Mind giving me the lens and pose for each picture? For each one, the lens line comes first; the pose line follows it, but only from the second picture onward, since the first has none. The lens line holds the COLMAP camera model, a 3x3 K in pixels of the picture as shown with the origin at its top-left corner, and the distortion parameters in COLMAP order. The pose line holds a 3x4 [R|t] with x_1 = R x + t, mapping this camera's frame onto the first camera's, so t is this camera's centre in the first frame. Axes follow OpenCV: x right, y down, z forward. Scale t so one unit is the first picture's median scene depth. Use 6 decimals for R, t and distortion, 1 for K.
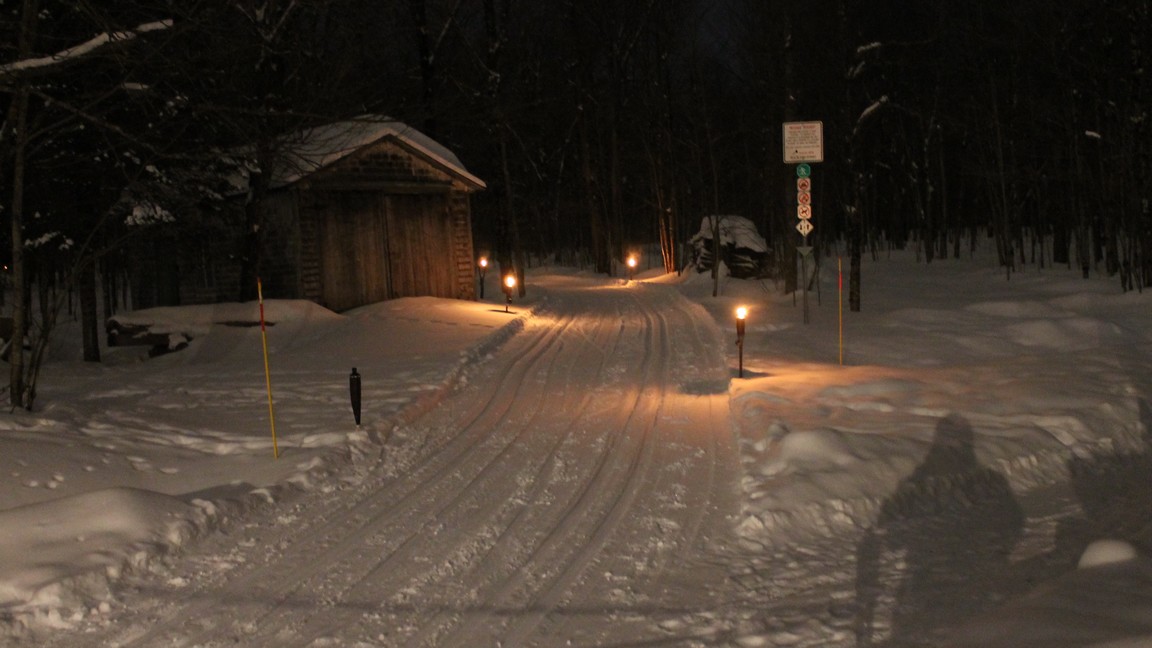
lens RADIAL K [[1138.6, 0, 619.9], [0, 1138.6, 277.7], [0, 0, 1]] dist [-0.067723, 0.002503]
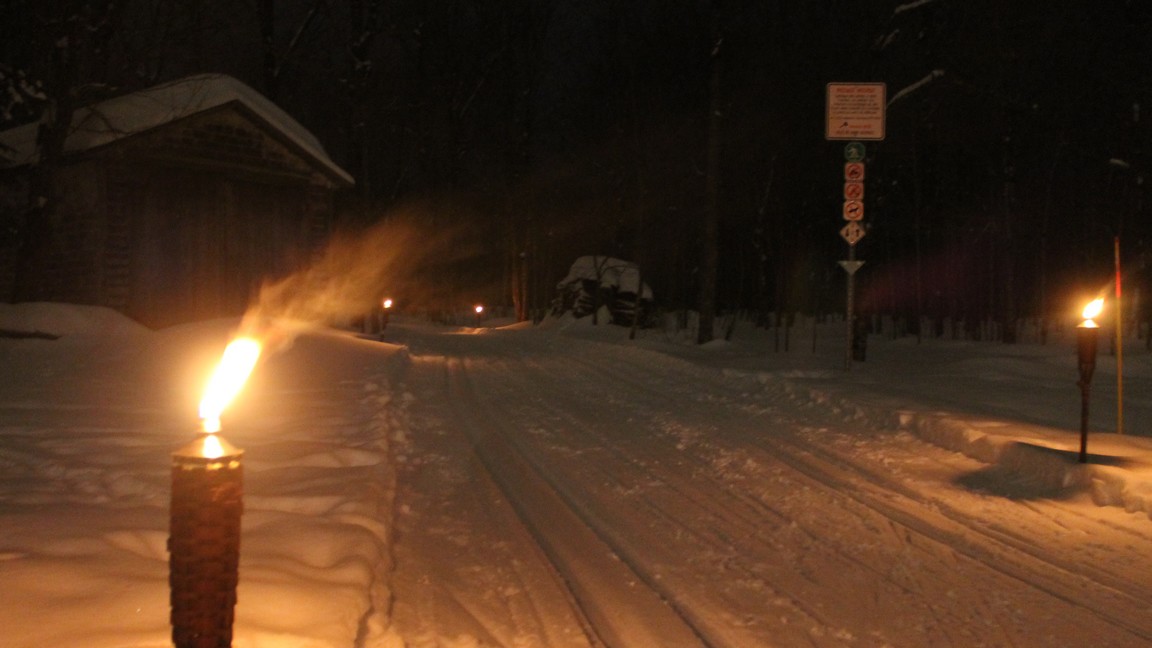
lens RADIAL K [[1061.8, 0, 547.5], [0, 1061.8, 311.1], [0, 0, 1]] dist [-0.143018, 0.149558]
pose [[0.991962, 0.055910, 0.113511, -0.068564], [-0.052873, 0.998163, -0.029598, 0.023837], [-0.114957, 0.023359, 0.993096, 0.286158]]
